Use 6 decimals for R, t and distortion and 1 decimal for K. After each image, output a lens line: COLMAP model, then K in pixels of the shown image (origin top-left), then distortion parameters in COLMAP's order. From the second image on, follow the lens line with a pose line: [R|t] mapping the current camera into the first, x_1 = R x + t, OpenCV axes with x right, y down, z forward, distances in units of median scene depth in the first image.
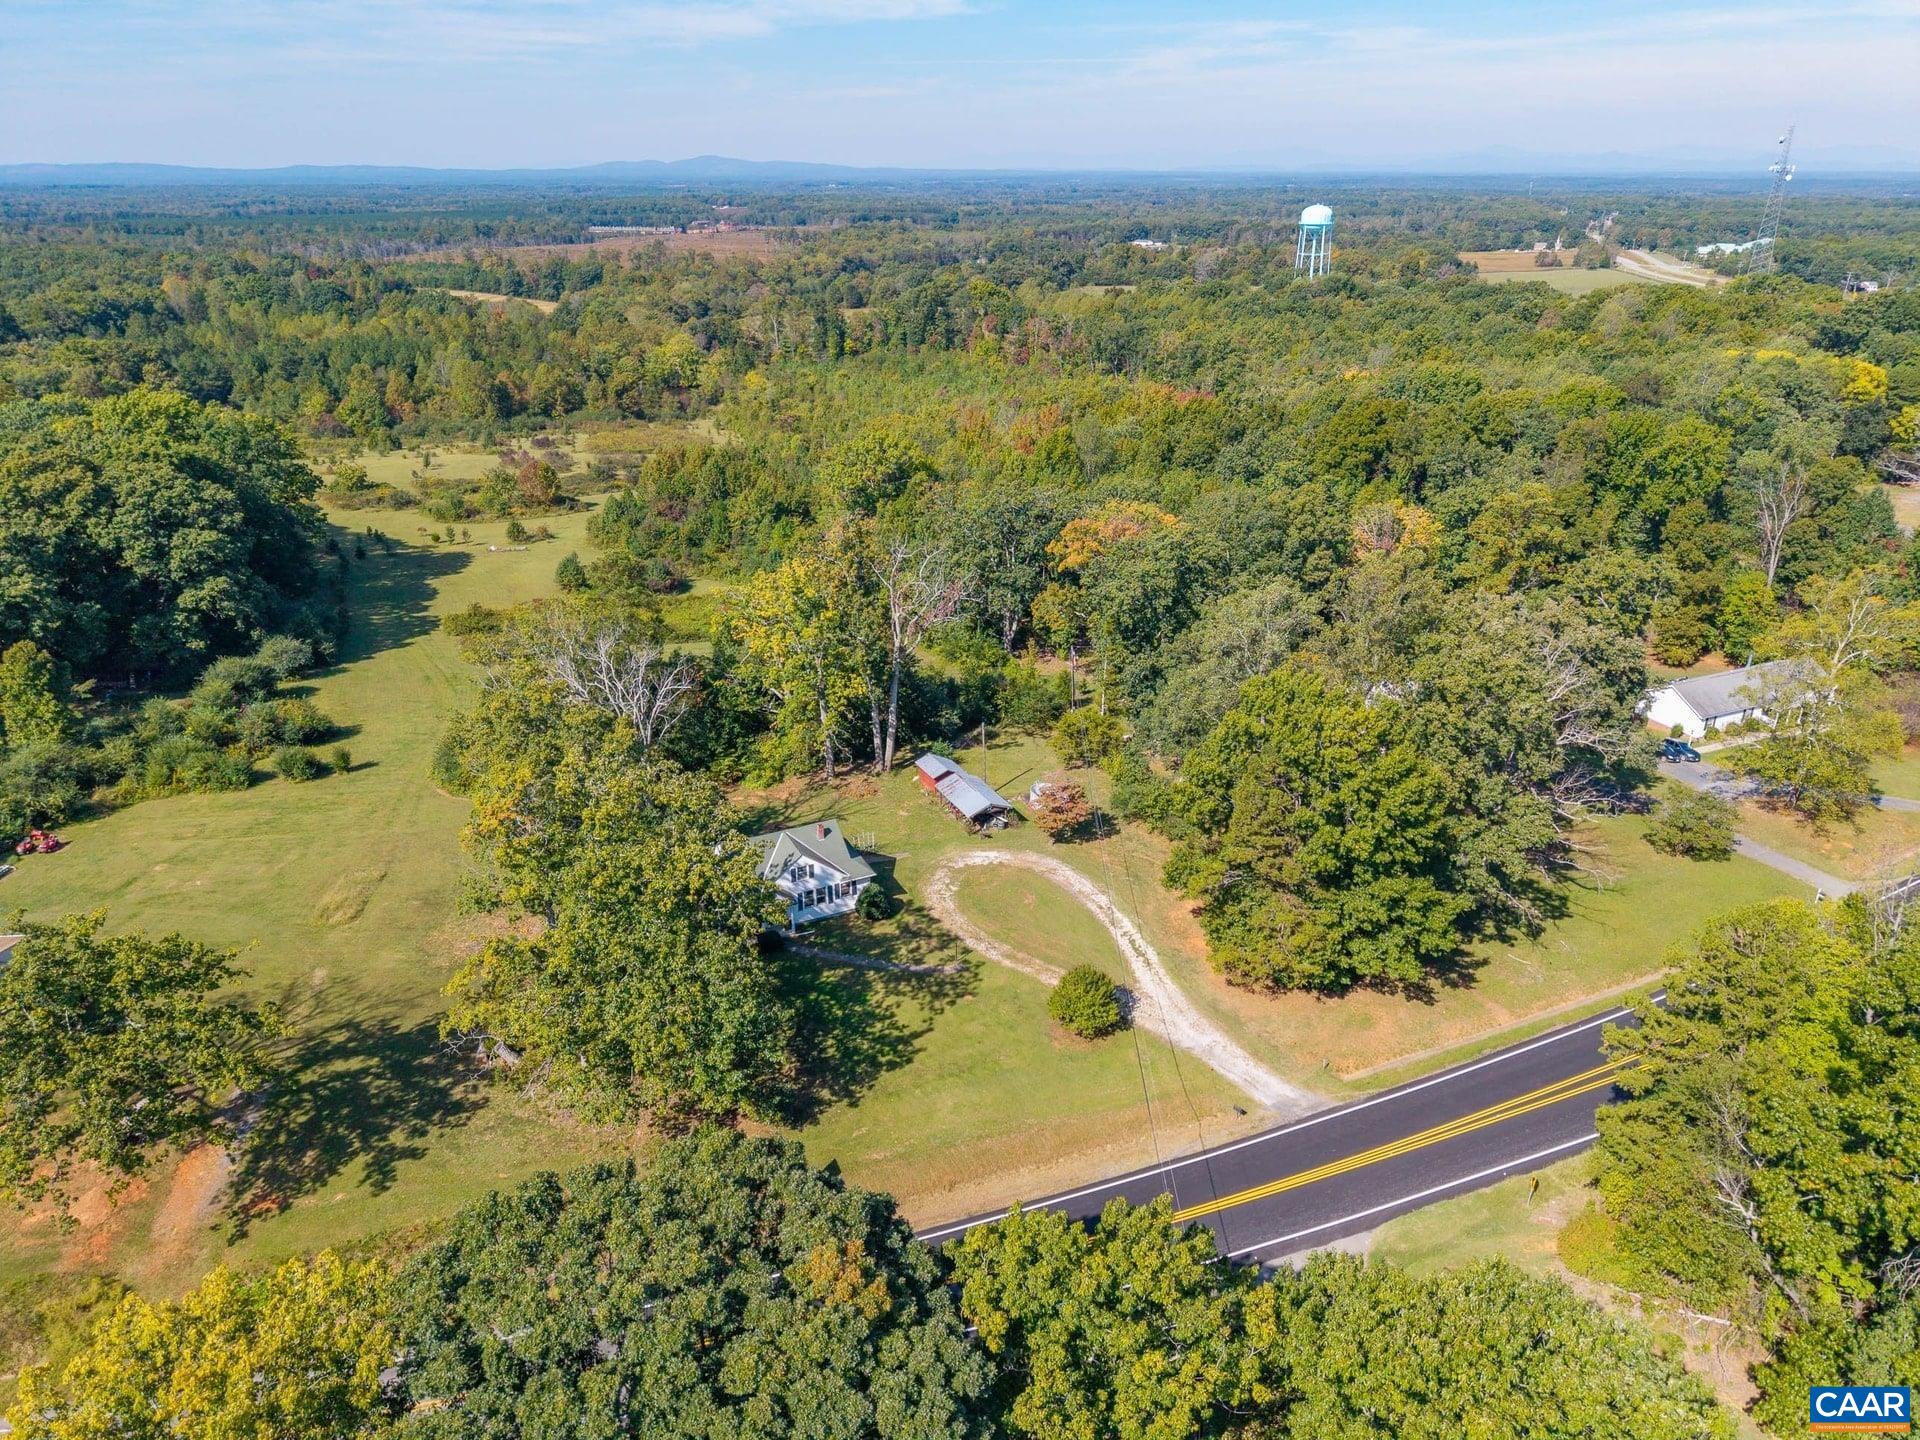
lens RADIAL K [[1282.8, 0, 971.3], [0, 1282.8, 721.4], [0, 0, 1]] dist [0.031457, -0.033802]
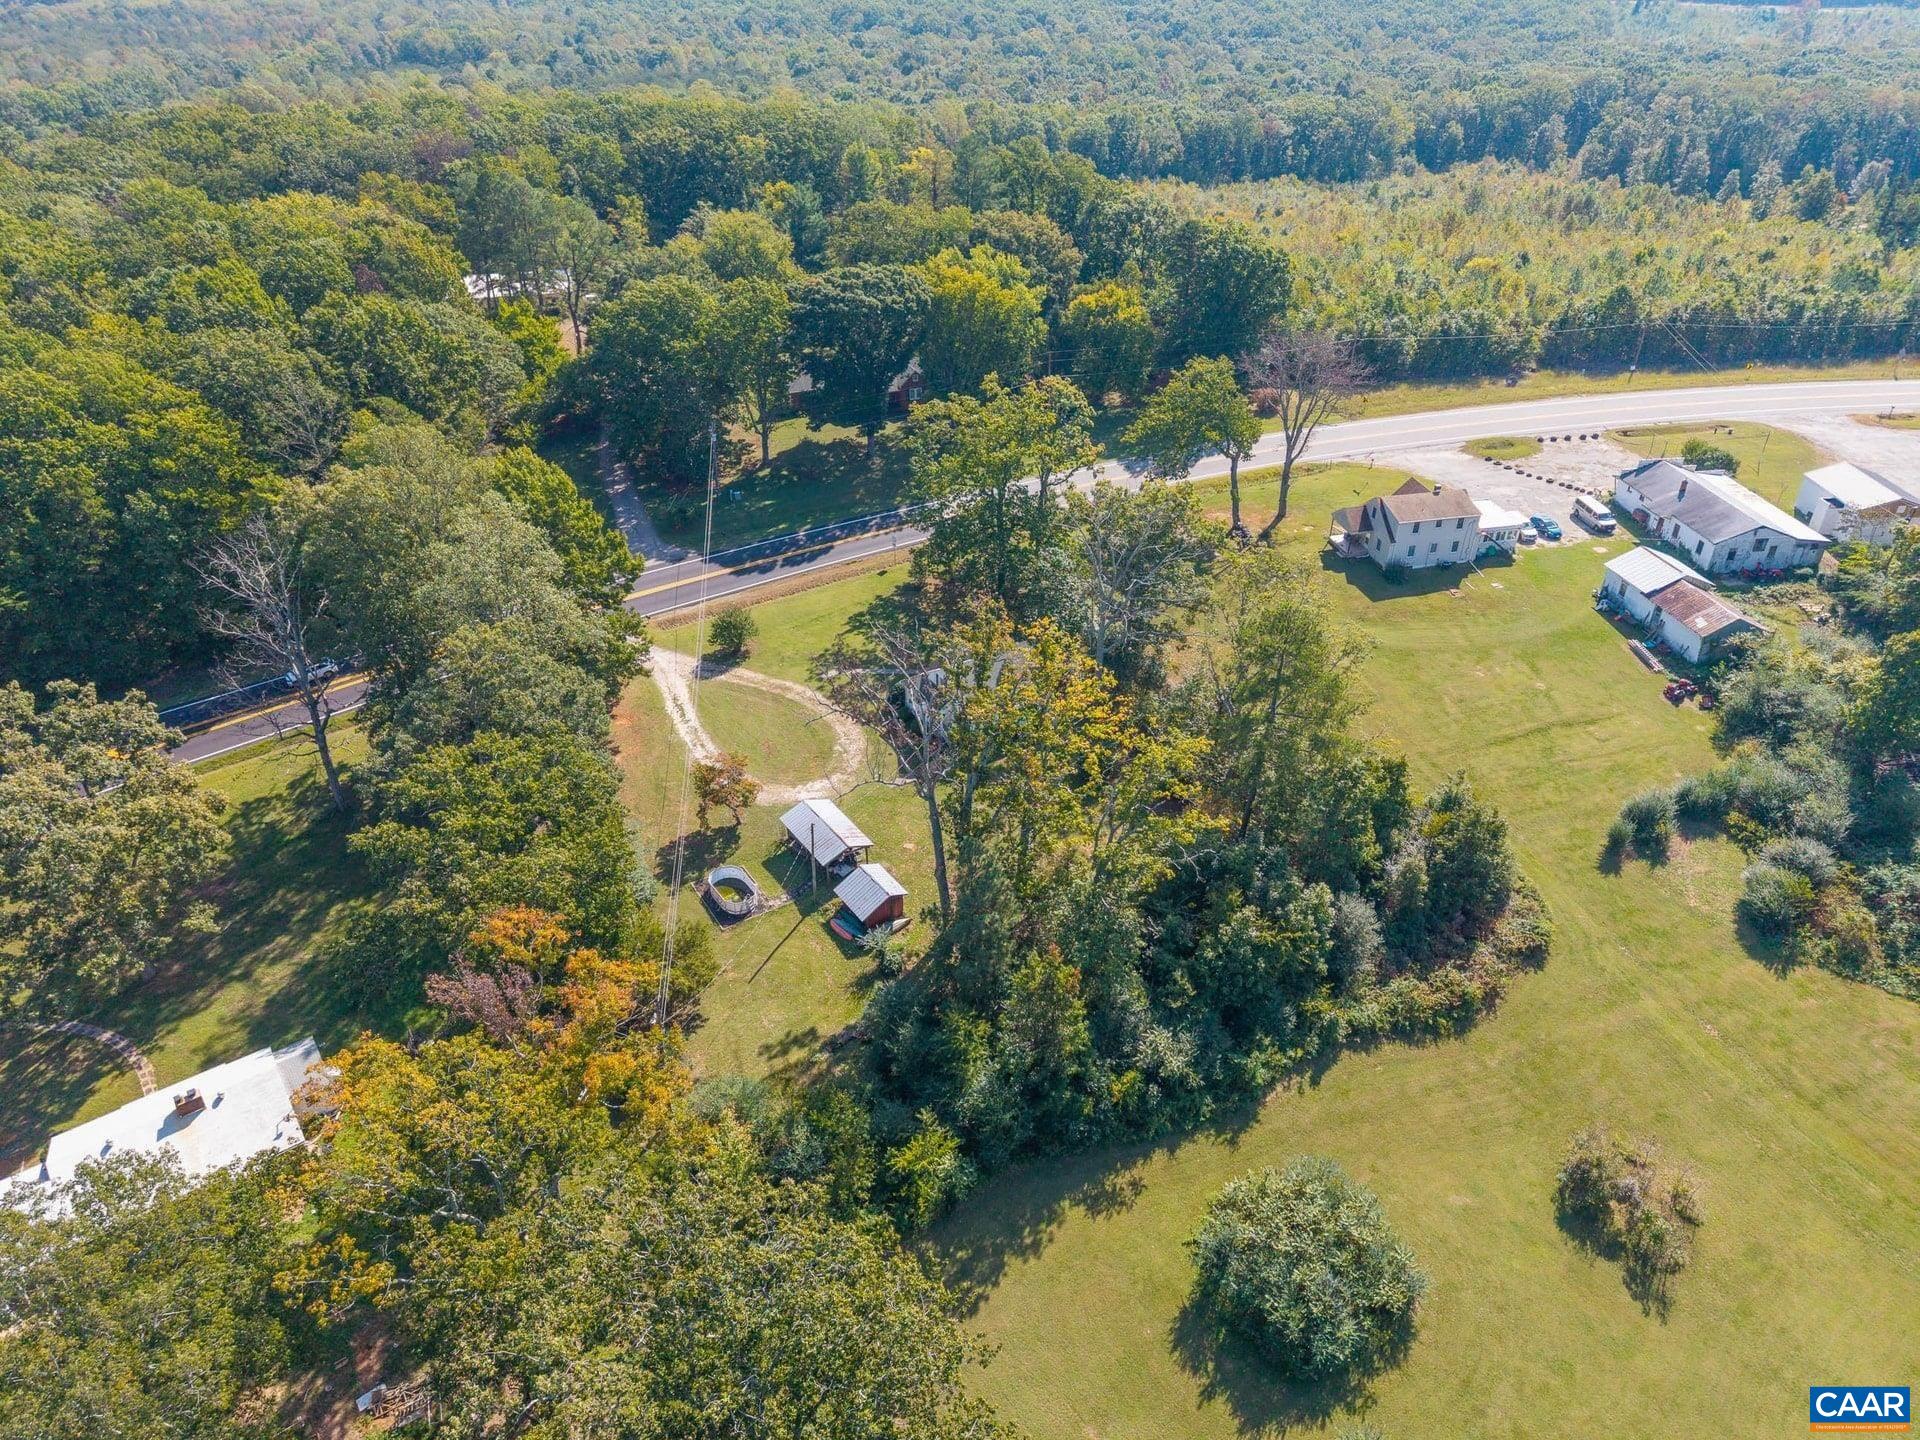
lens RADIAL K [[1282.8, 0, 967.0], [0, 1282.8, 722.1], [0, 0, 1]] dist [0.031457, -0.033802]
pose [[-0.990011, 0.079967, -0.116120, 0.002235], [-0.052461, 0.555534, 0.829837, -0.627783], [0.130868, 0.827640, -0.545790, 1.271916]]
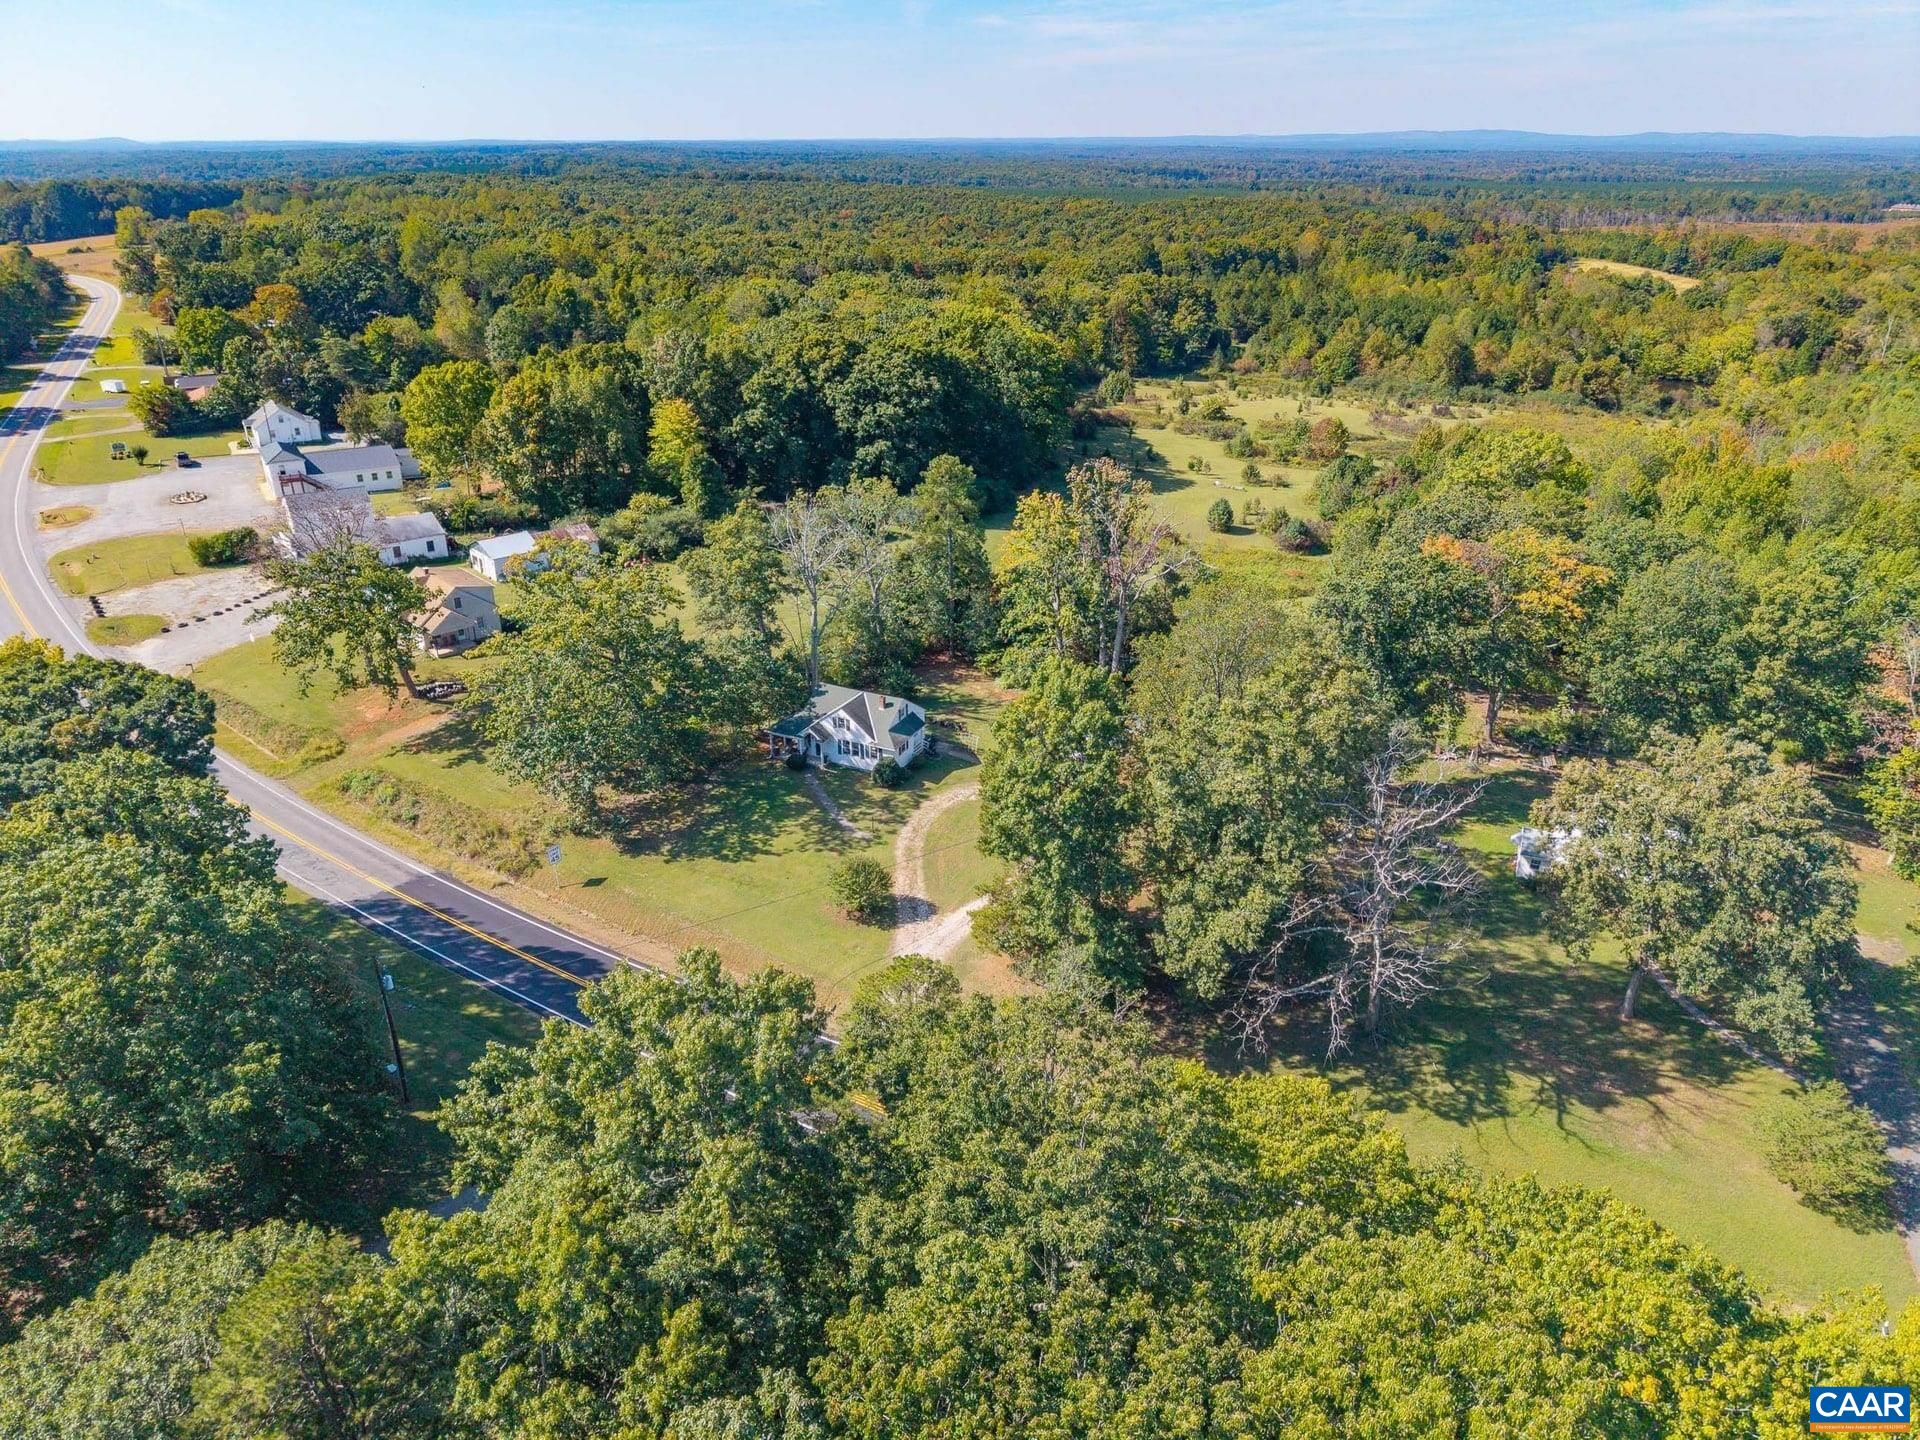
lens RADIAL K [[1282.8, 0, 971.0], [0, 1282.8, 732.7], [0, 0, 1]] dist [0.031457, -0.033802]
pose [[0.628478, 0.331347, -0.703722, 0.595785], [-0.310832, 0.936335, 0.163276, -0.081618], [0.713021, 0.116124, 0.691459, 0.184693]]
